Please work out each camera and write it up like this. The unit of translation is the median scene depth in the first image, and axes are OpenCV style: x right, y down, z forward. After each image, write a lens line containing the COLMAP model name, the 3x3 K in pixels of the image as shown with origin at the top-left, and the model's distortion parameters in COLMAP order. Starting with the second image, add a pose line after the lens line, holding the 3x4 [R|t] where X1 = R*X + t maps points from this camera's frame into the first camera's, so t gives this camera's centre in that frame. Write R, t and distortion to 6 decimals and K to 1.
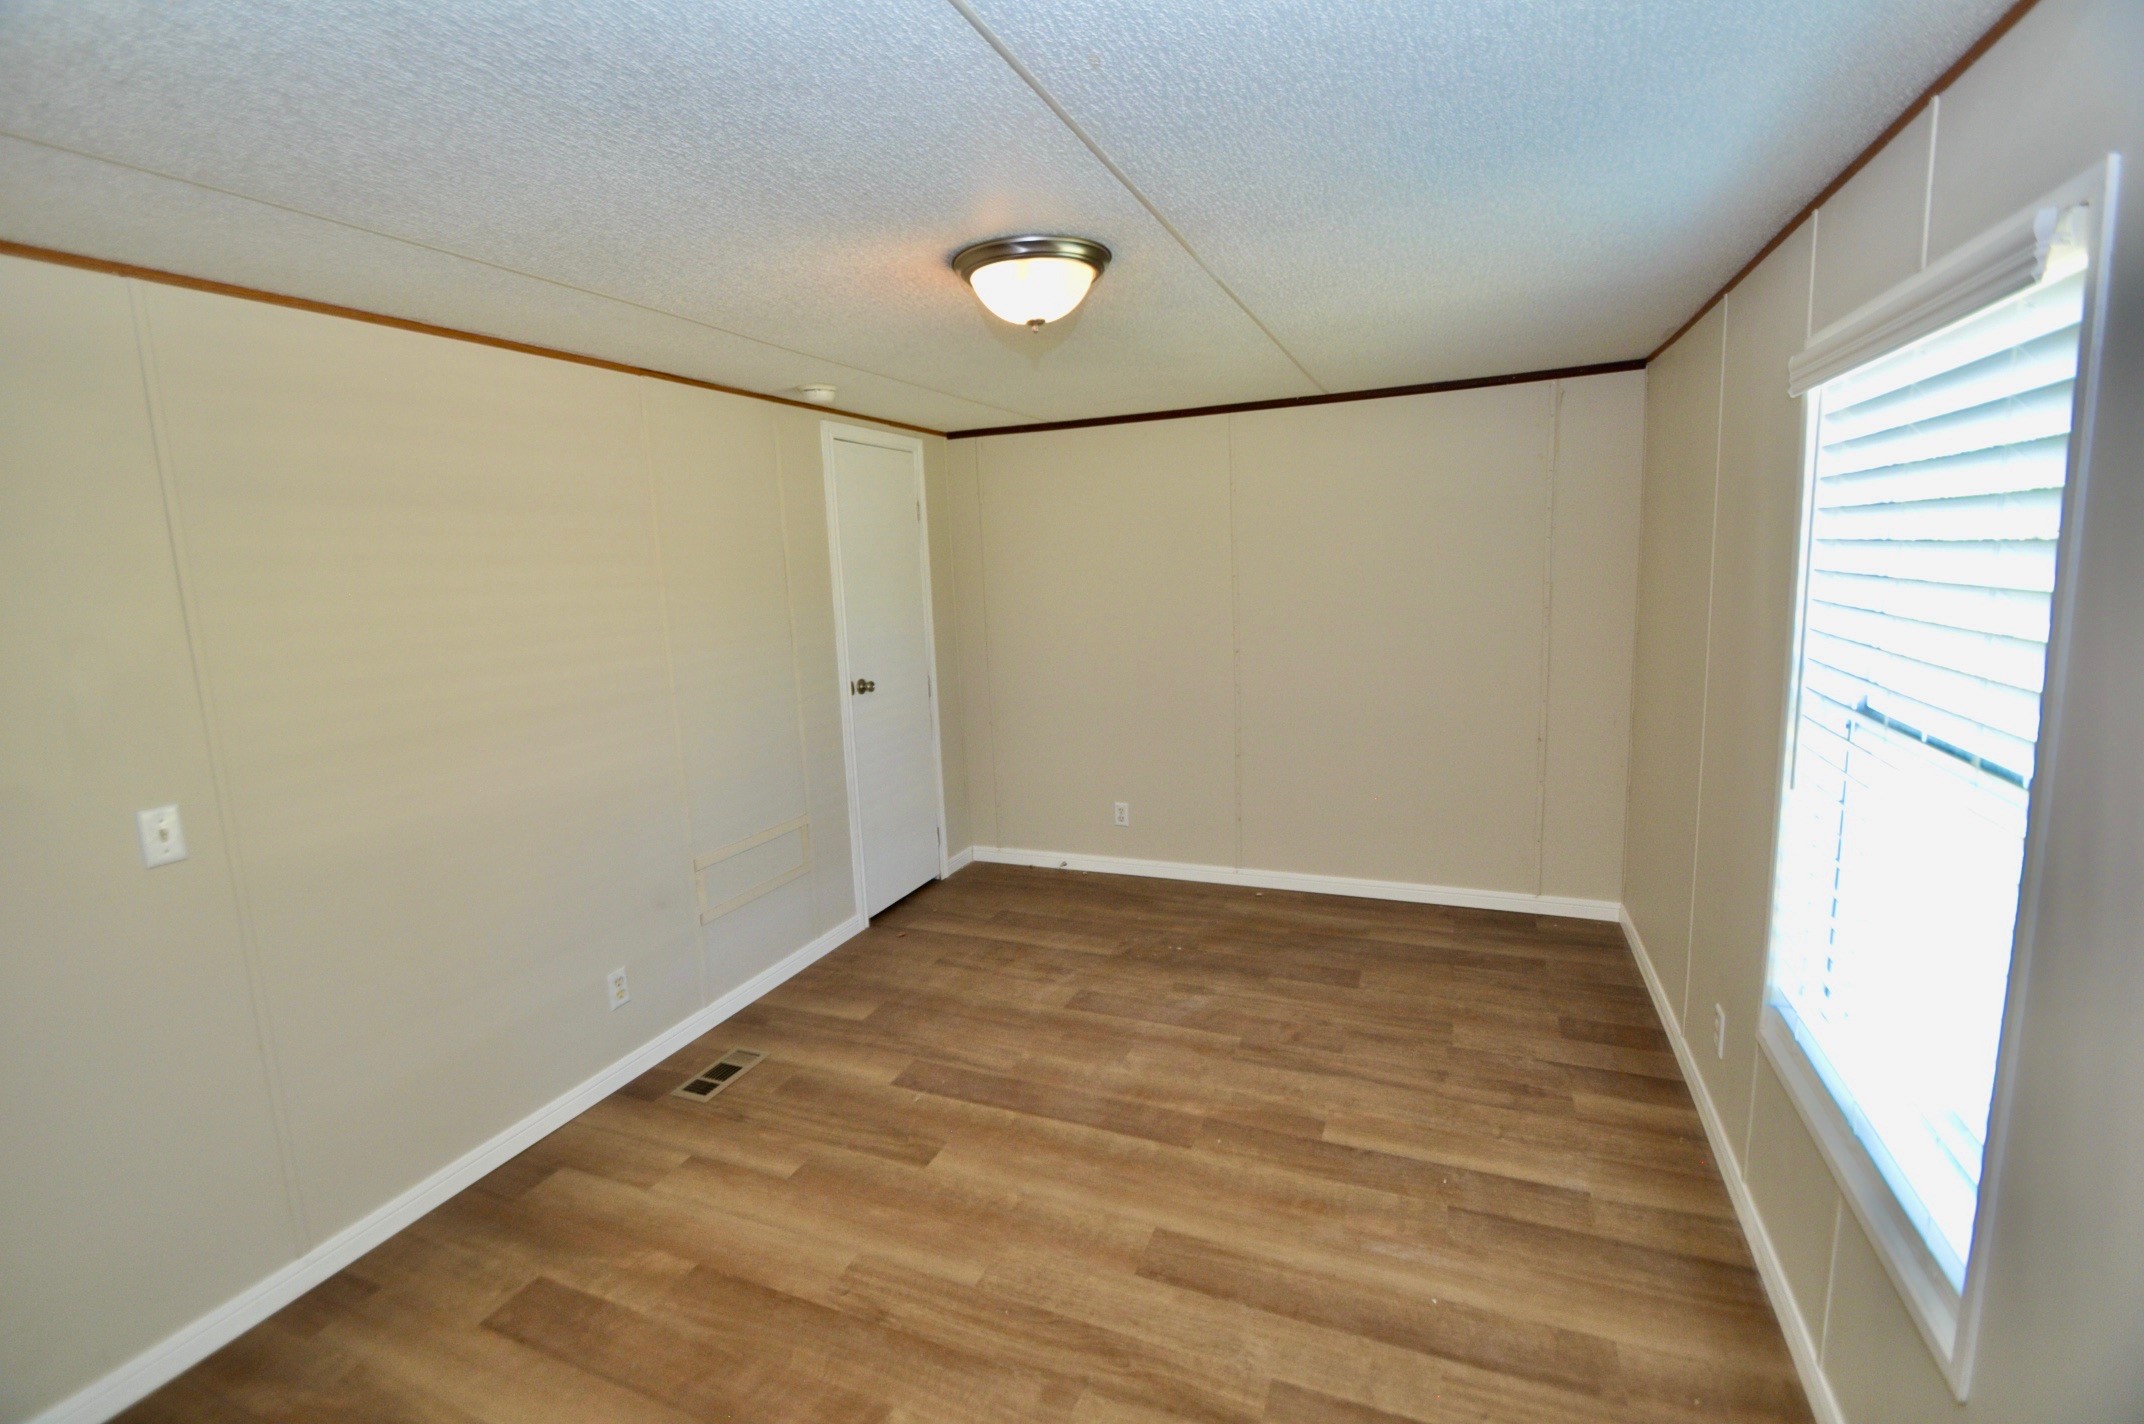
lens RADIAL K [[947.5, 0, 1056.4], [0, 947.5, 705.1], [0, 0, 1]] dist [0.016144, -0.019661]
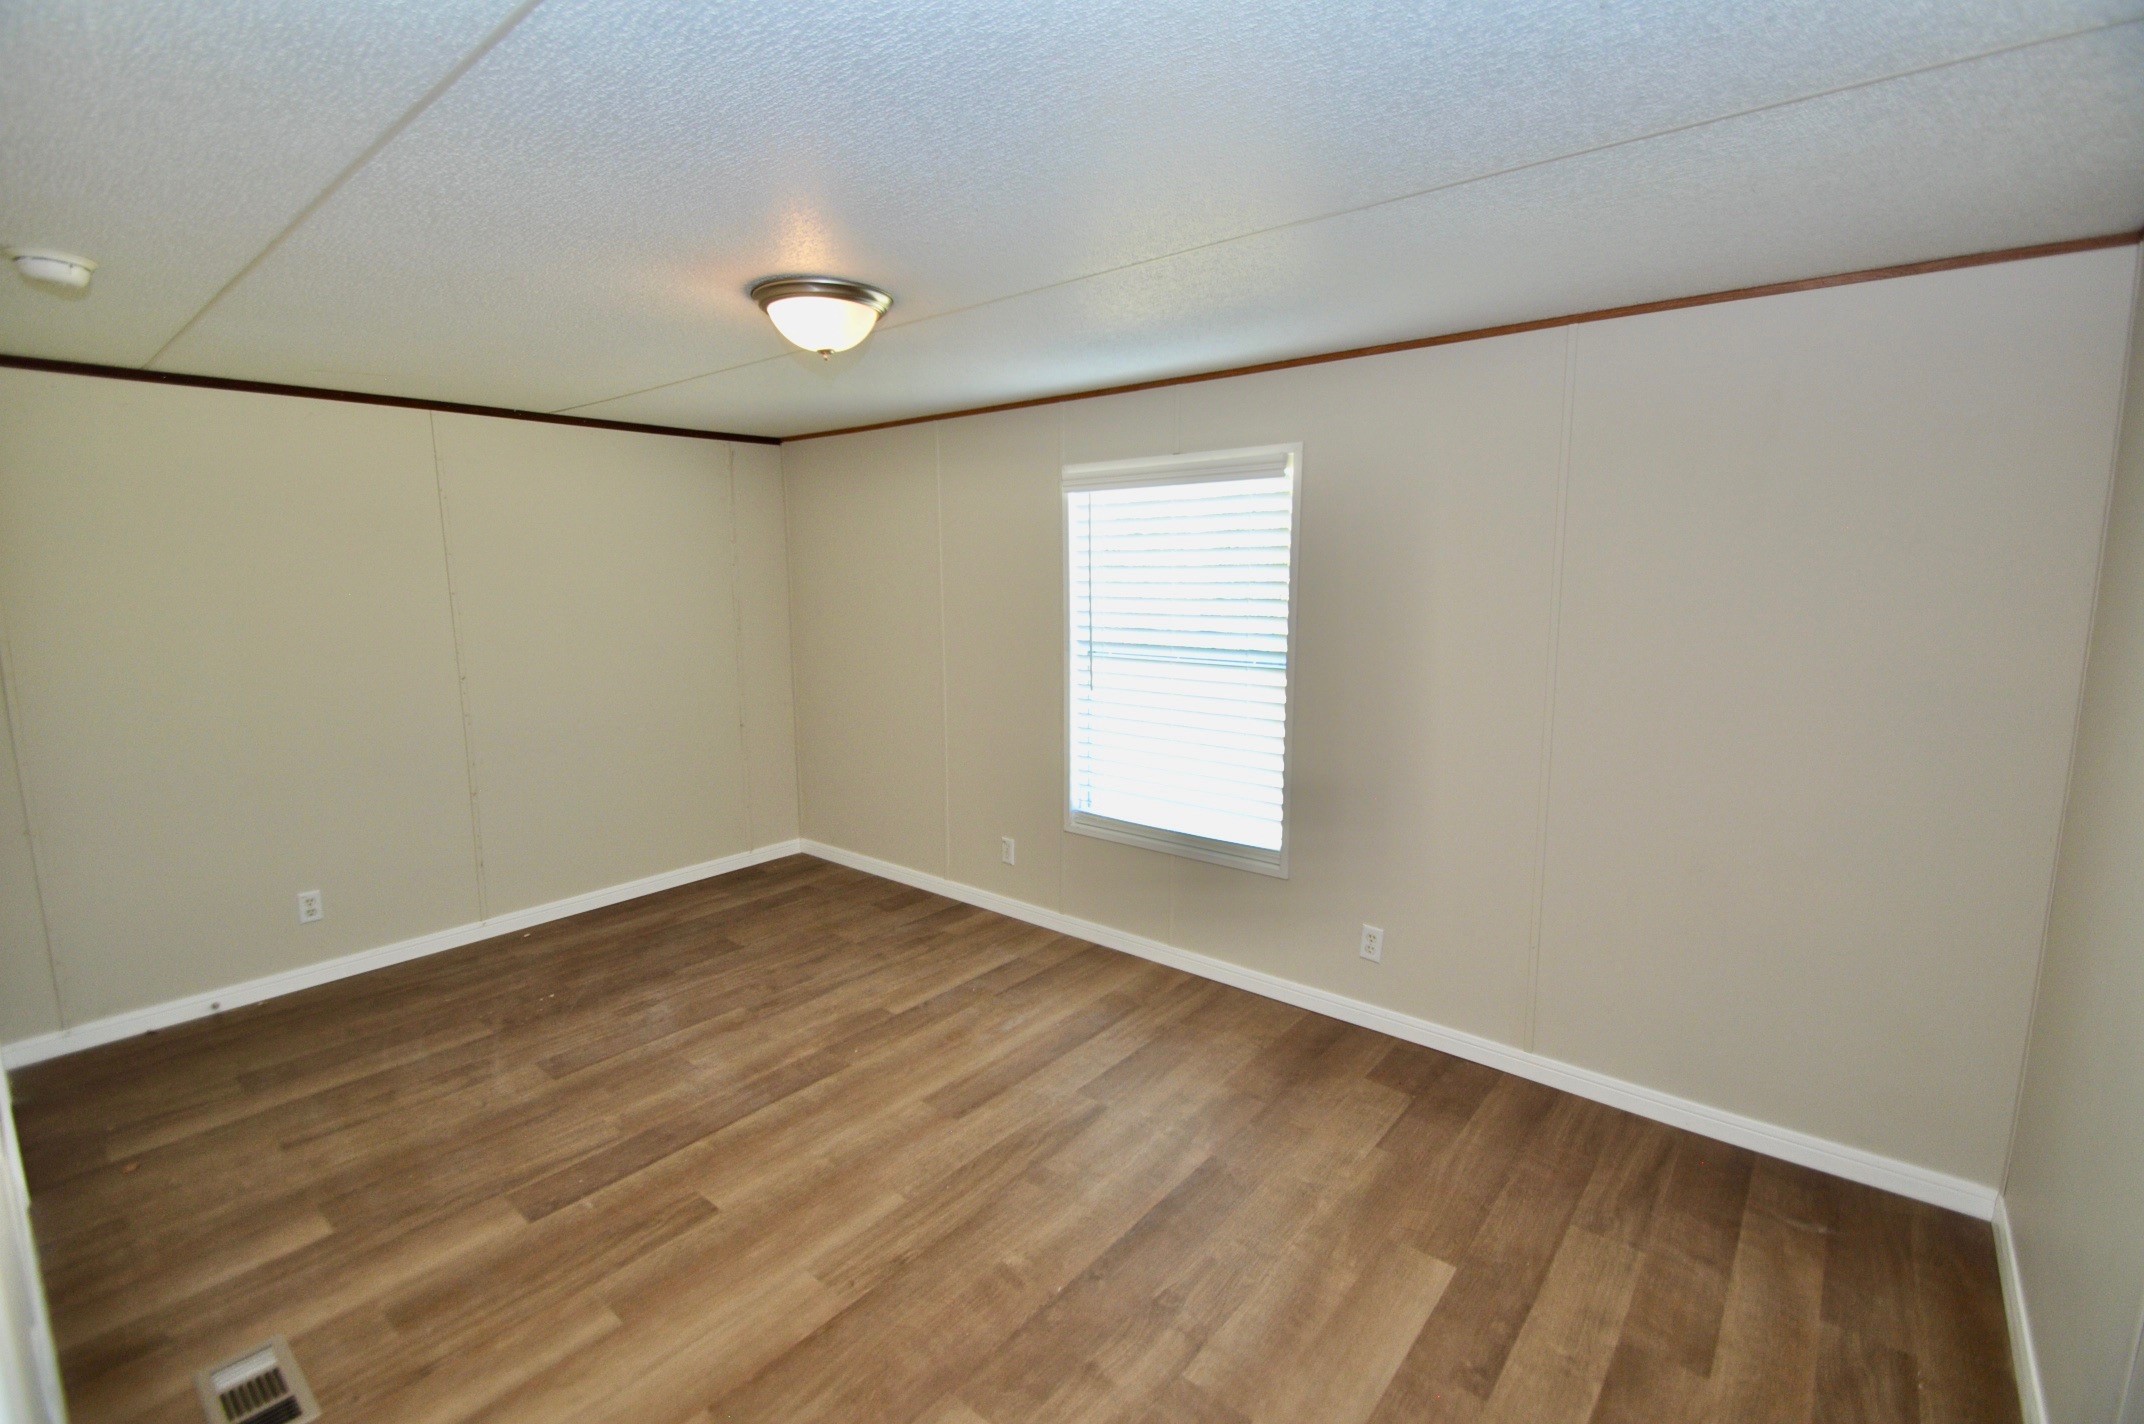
lens RADIAL K [[947.5, 0, 1056.4], [0, 947.5, 705.1], [0, 0, 1]] dist [0.016144, -0.019661]
pose [[0.293902, -0.097477, 0.950852, -0.754399], [0.141246, 0.988294, 0.057657, -0.005775], [-0.945342, 0.117359, 0.304230, 0.304671]]
